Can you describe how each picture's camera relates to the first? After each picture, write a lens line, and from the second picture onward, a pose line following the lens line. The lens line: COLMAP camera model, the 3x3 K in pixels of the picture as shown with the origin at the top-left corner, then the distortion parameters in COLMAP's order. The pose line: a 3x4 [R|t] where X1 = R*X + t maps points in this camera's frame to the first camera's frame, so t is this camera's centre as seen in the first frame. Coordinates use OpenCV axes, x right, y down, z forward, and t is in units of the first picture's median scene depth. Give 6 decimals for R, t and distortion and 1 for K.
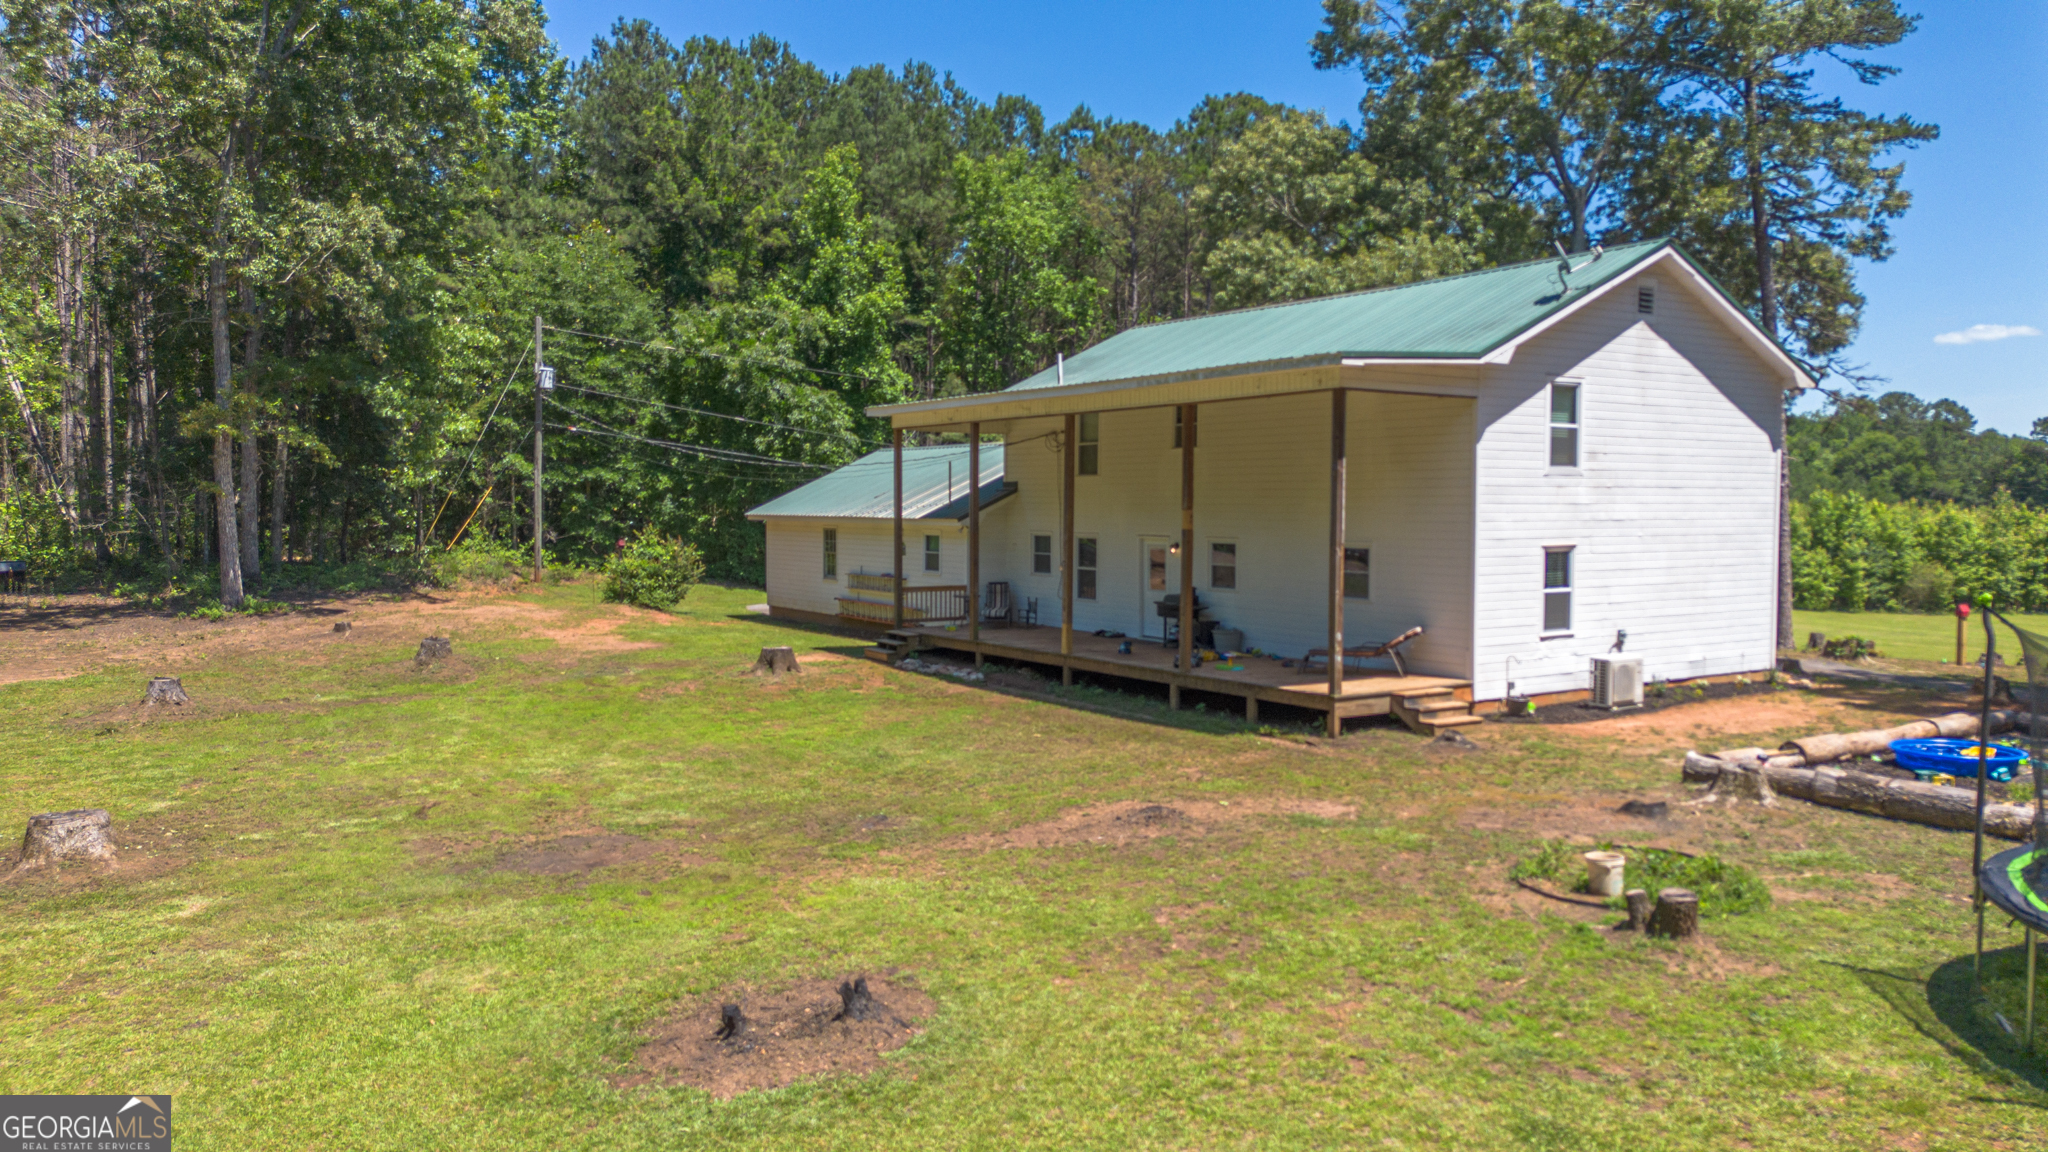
lens RADIAL K [[1432.9, 0, 1031.8], [0, 1432.9, 606.5], [0, 0, 1]] dist [0.084578, -0.073868]
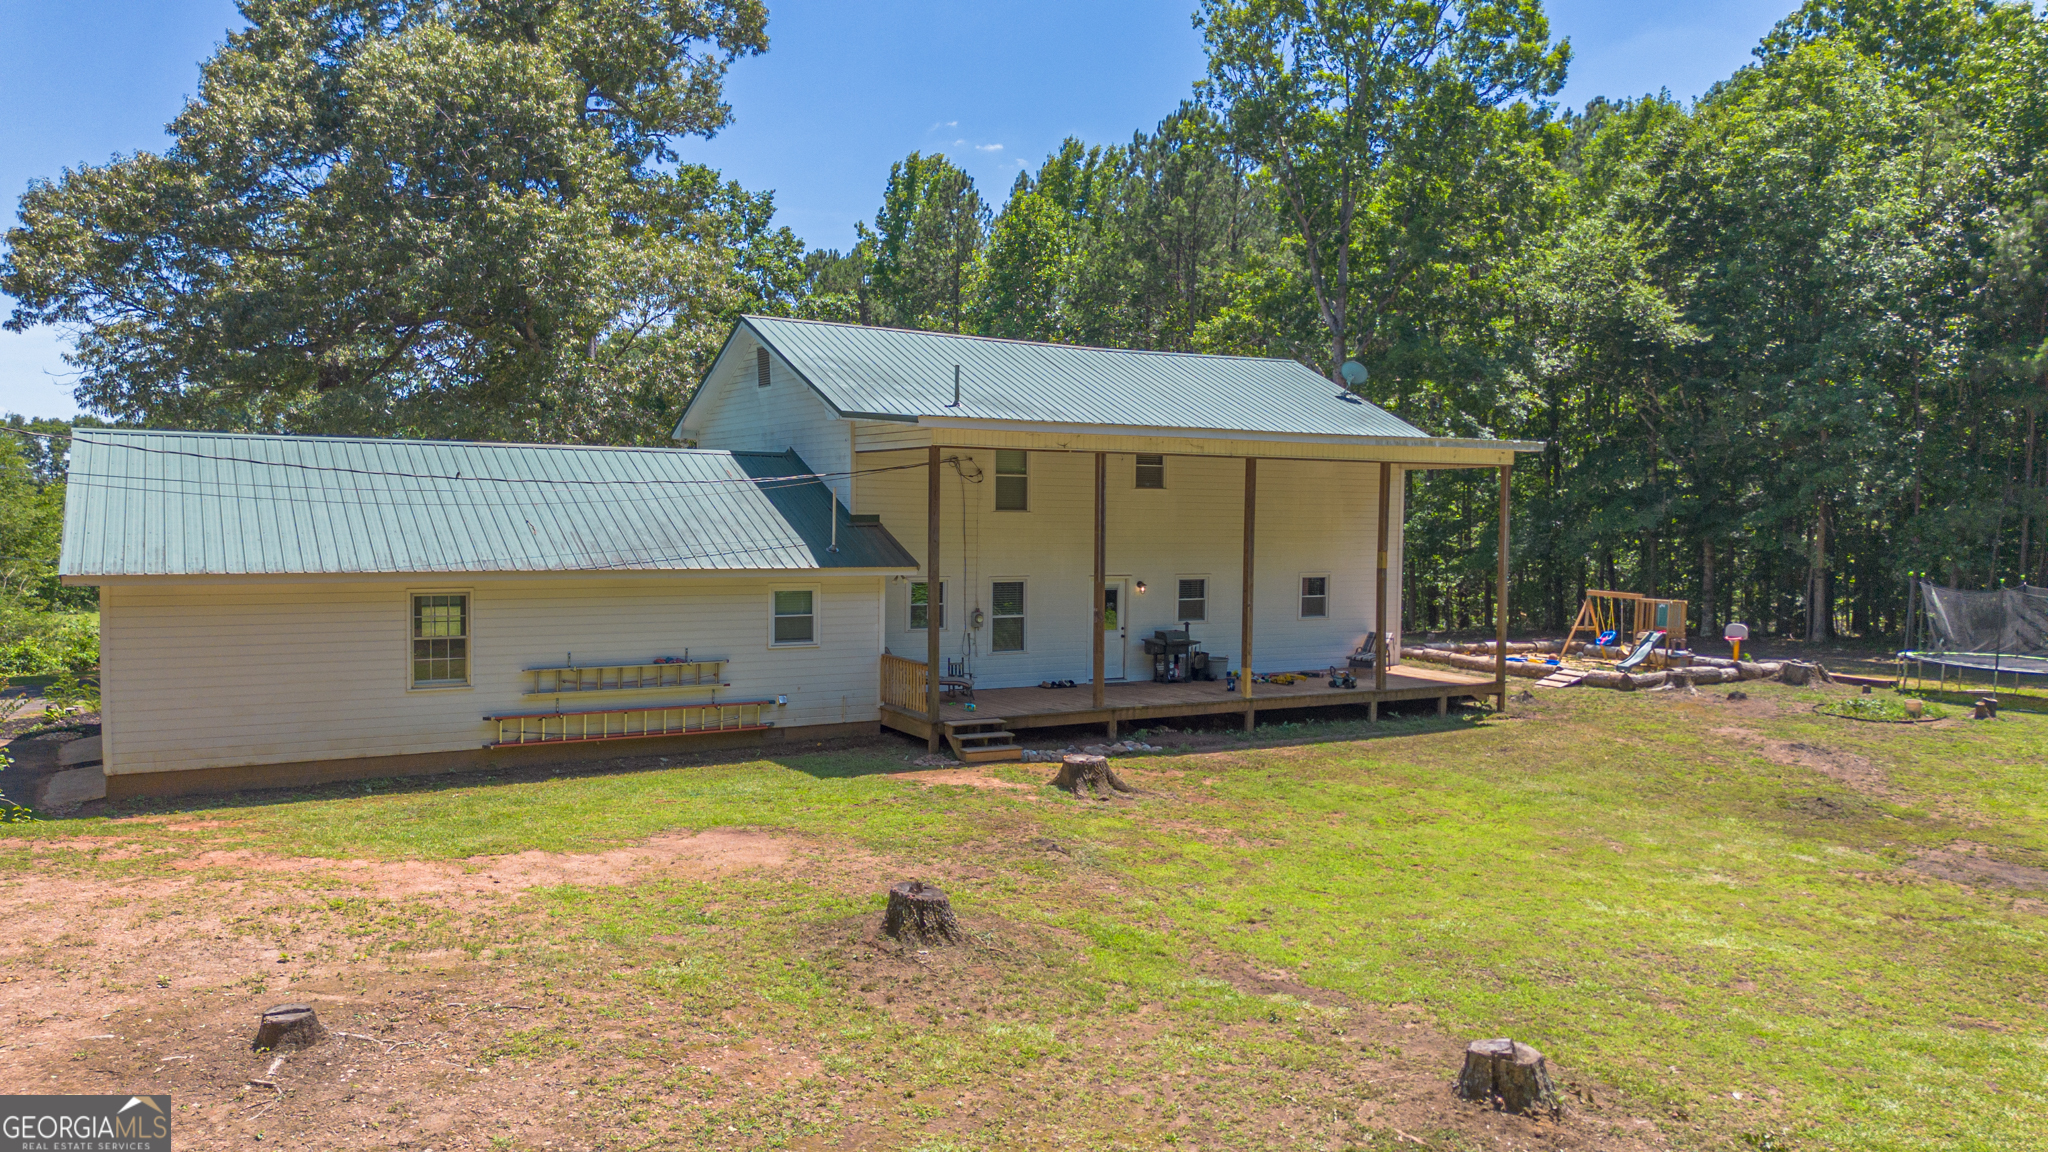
lens RADIAL K [[1432.9, 0, 1031.8], [0, 1432.9, 606.5], [0, 0, 1]] dist [0.084578, -0.073868]
pose [[0.061681, -0.049805, 0.996853, -0.895134], [0.064162, 0.996886, 0.045837, -0.079380], [-0.996032, 0.061133, 0.064684, 0.964252]]
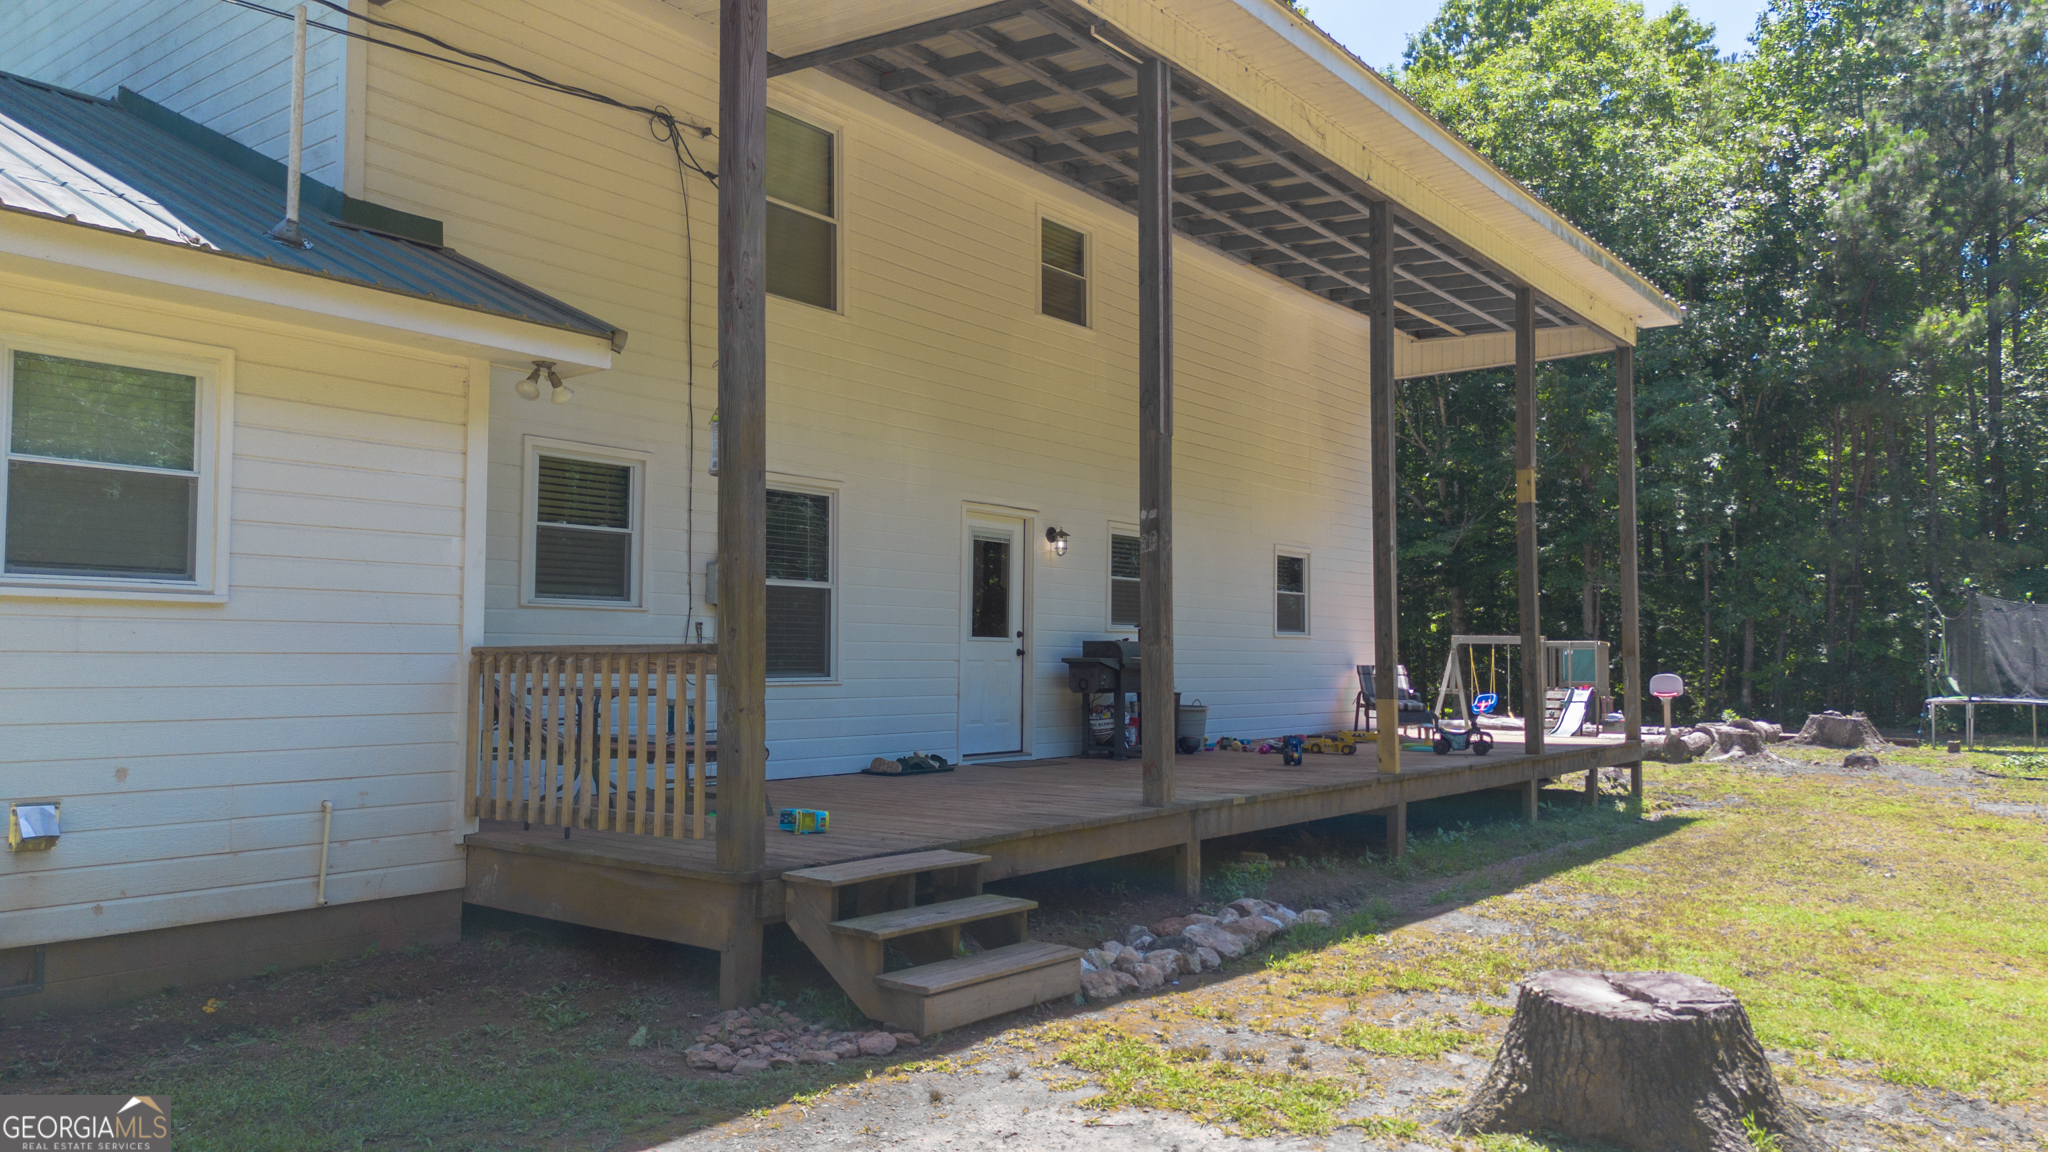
lens RADIAL K [[1432.9, 0, 1031.8], [0, 1432.9, 606.5], [0, 0, 1]] dist [0.084578, -0.073868]
pose [[-0.317681, 0.050605, 0.946846, -0.297205], [0.073487, 0.996885, -0.028624, -0.009391], [-0.945346, 0.060488, -0.320410, 1.102246]]
